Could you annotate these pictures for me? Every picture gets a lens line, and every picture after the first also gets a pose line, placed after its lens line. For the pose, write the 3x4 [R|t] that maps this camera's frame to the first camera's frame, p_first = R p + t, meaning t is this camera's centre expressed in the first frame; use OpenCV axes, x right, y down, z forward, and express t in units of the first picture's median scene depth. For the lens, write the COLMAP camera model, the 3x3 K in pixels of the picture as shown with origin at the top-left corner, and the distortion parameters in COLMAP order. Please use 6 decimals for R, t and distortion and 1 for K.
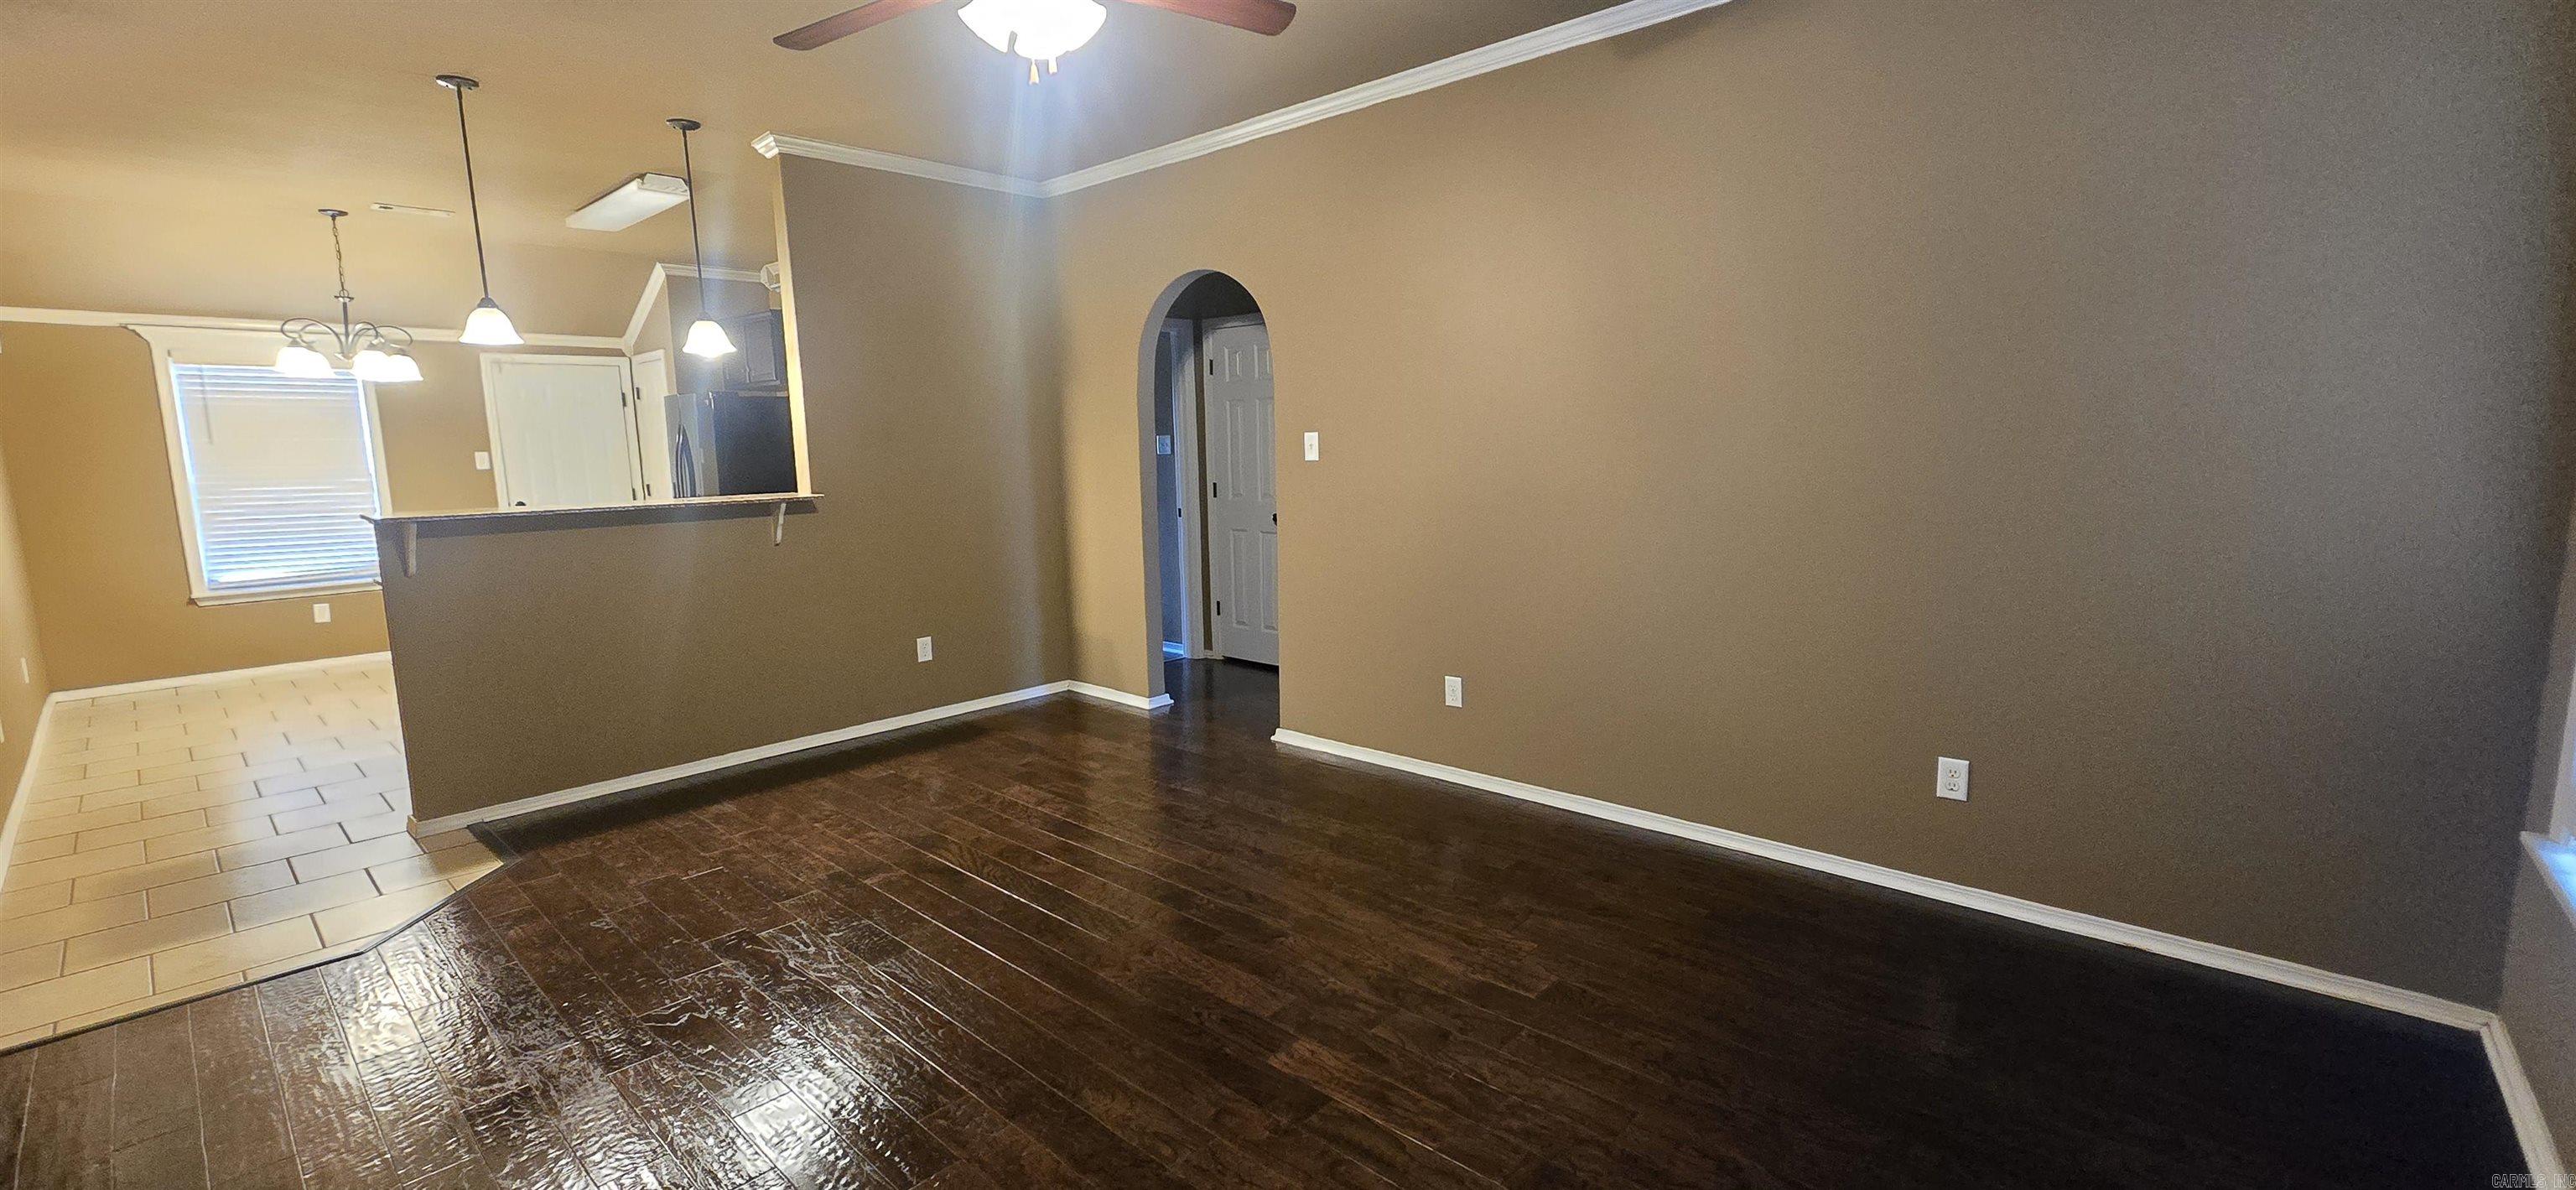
lens RADIAL K [[1058.2, 0, 1288.0], [0, 1058.2, 595.0], [0, 0, 1]] dist [-0.001145, -0.000254]
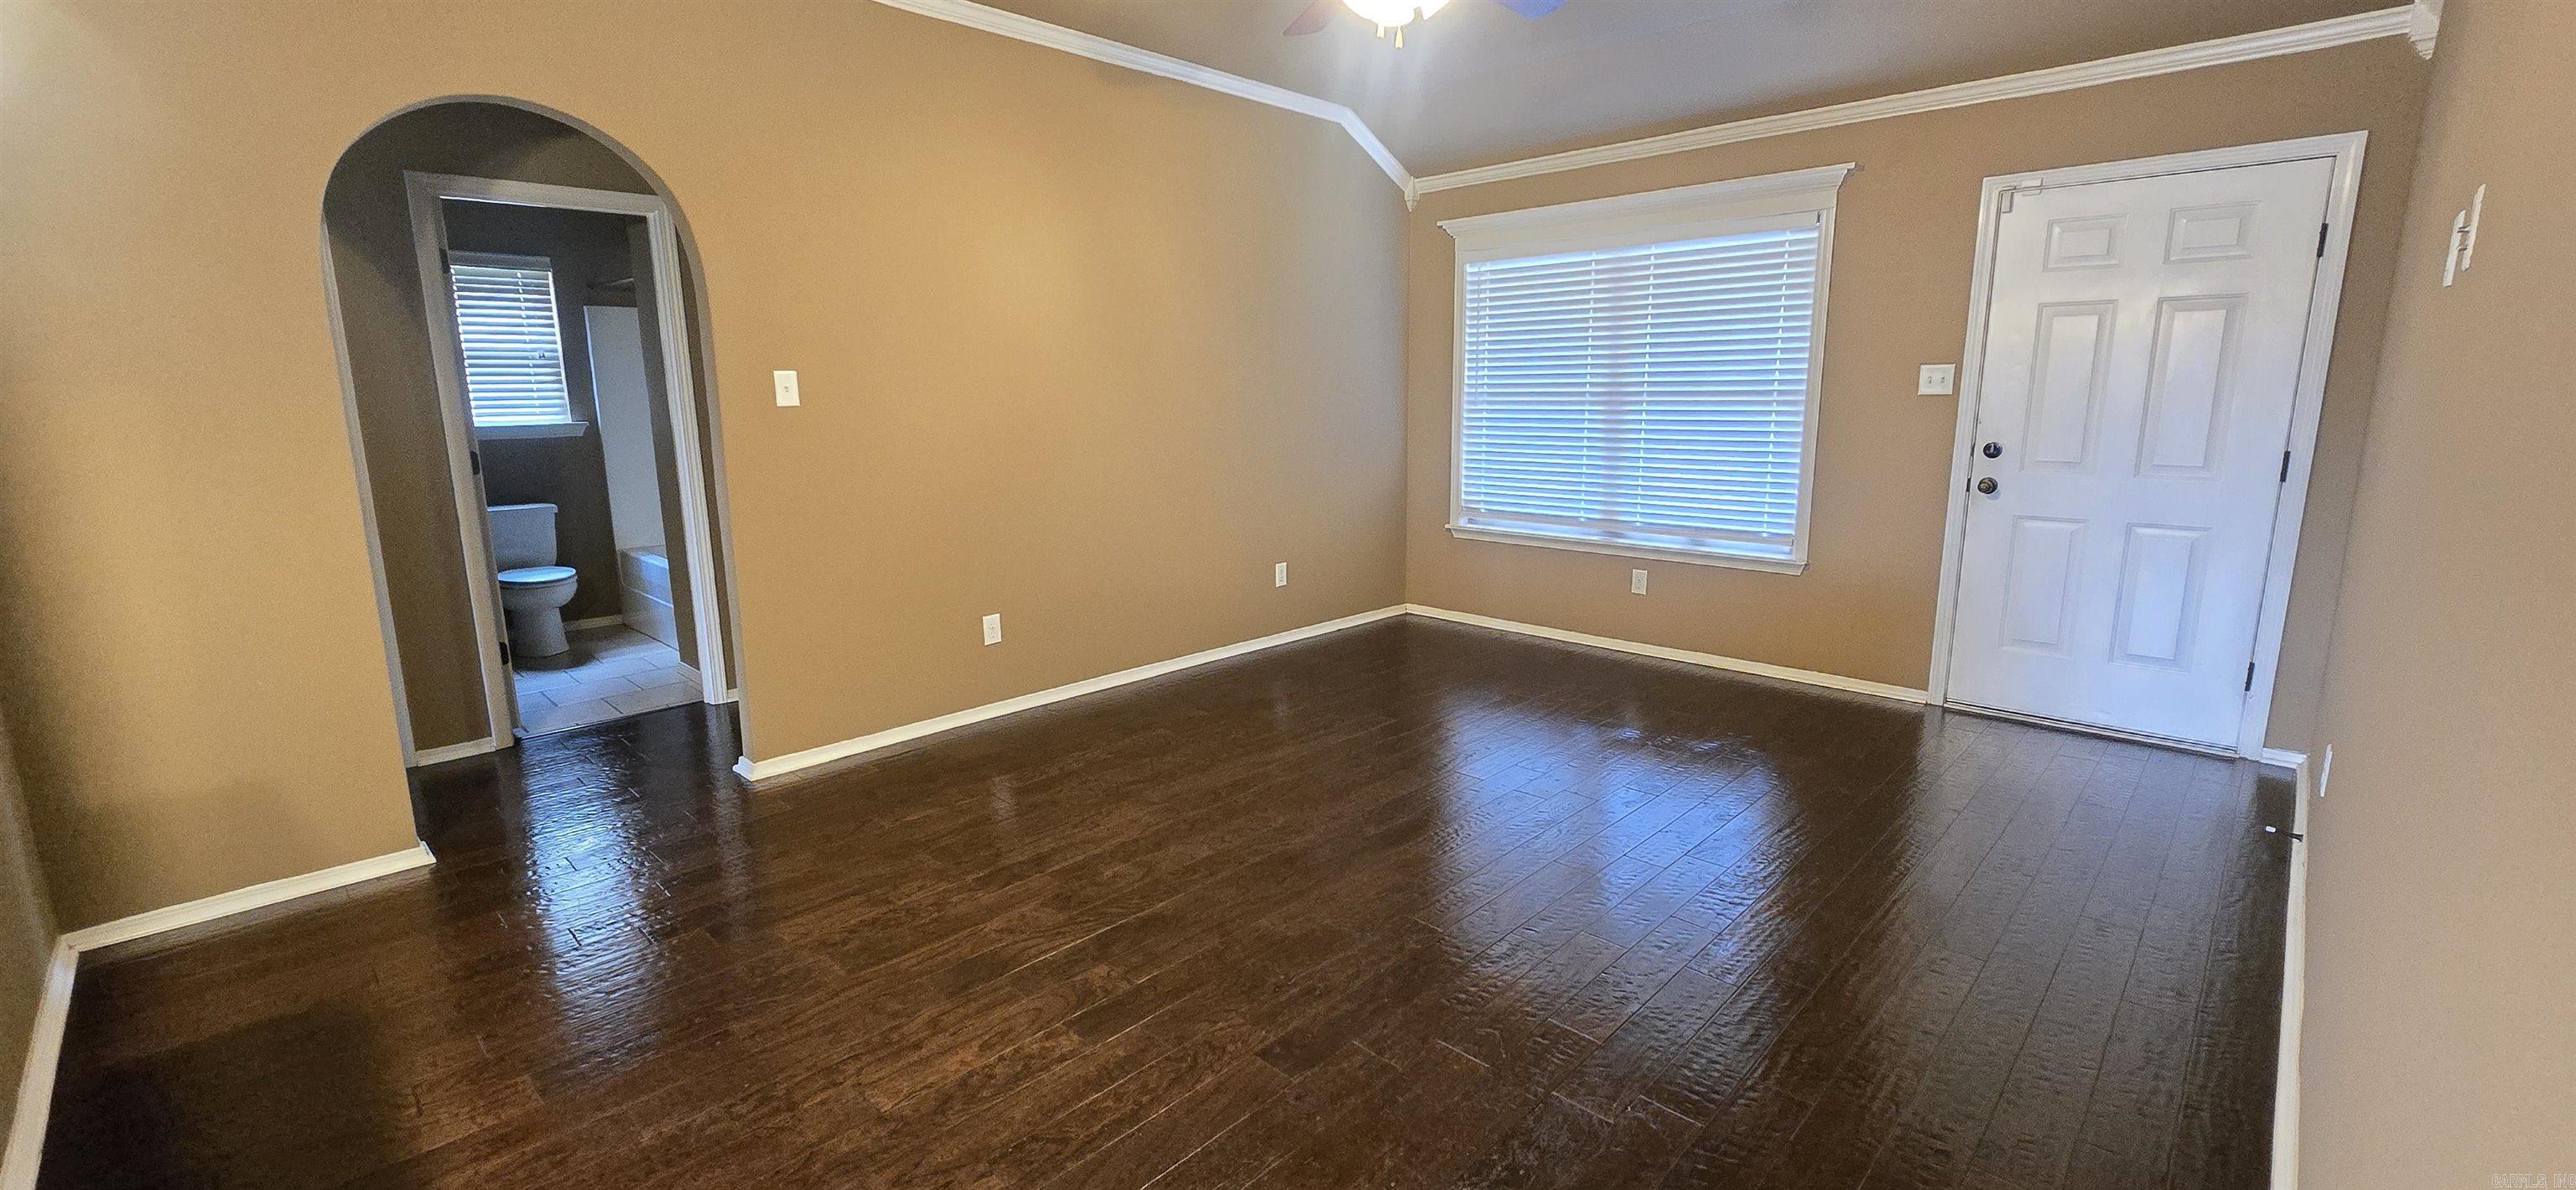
lens RADIAL K [[1046.4, 0, 1277.9], [0, 1046.4, 586.5], [0, 0, 1]] dist [-0.000062, 0.000178]
pose [[0.029886, -0.165811, 0.985705, -0.937226], [0.155727, 0.974876, 0.159268, -0.076215], [-0.987348, 0.148741, 0.054957, 0.743434]]
